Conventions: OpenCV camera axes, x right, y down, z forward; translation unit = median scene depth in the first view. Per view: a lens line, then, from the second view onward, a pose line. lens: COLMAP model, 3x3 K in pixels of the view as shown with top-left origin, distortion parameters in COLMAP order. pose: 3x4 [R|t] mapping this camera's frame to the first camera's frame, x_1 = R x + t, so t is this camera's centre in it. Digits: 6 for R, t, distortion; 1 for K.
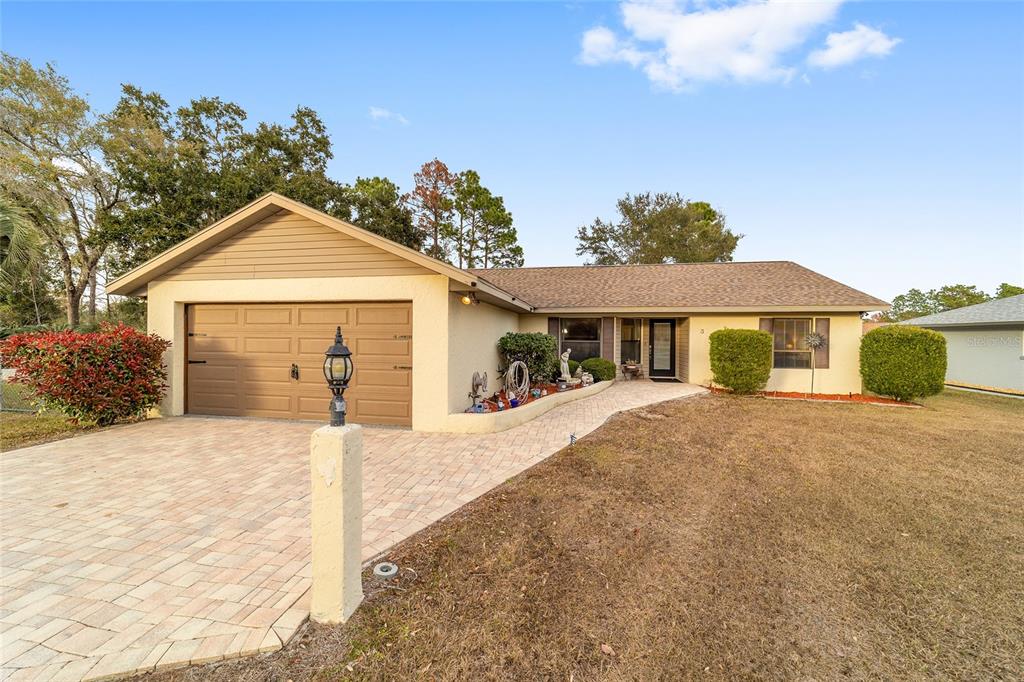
lens RADIAL K [[391.5, 0, 507.3], [0, 391.5, 336.1], [0, 0, 1]] dist [-0.004487, 0.000909]
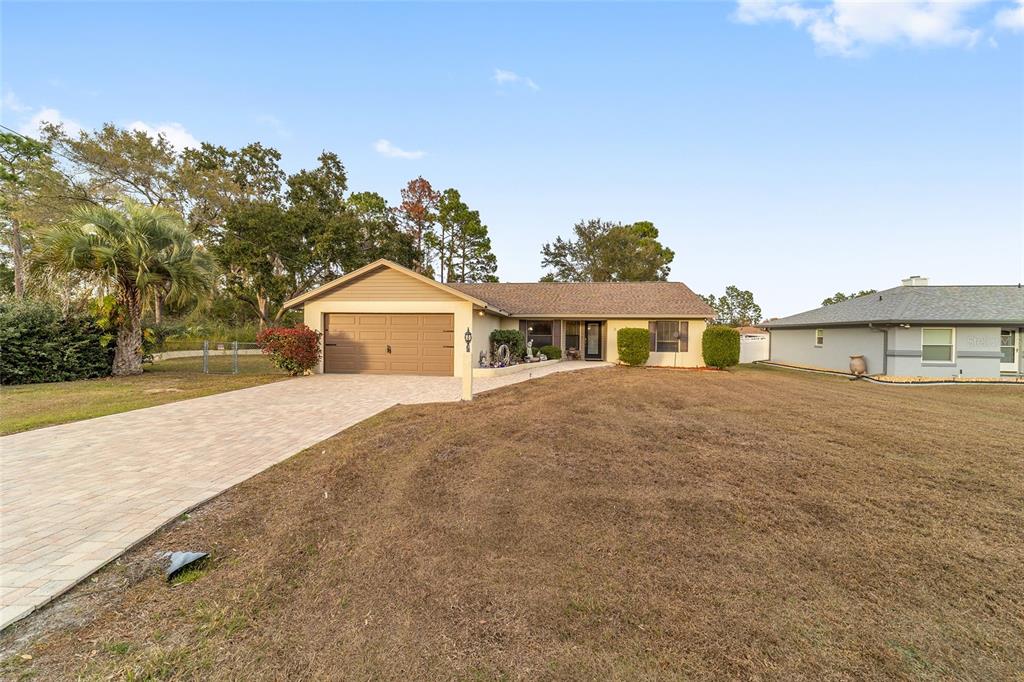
lens RADIAL K [[391.5, 0, 505.7], [0, 391.5, 338.5], [0, 0, 1]] dist [-0.004487, 0.000909]
pose [[0.997354, 0.001238, 0.072688, -0.044213], [-0.002070, 0.999933, 0.011379, 0.005903], [-0.072669, -0.011500, 0.997290, -0.388019]]
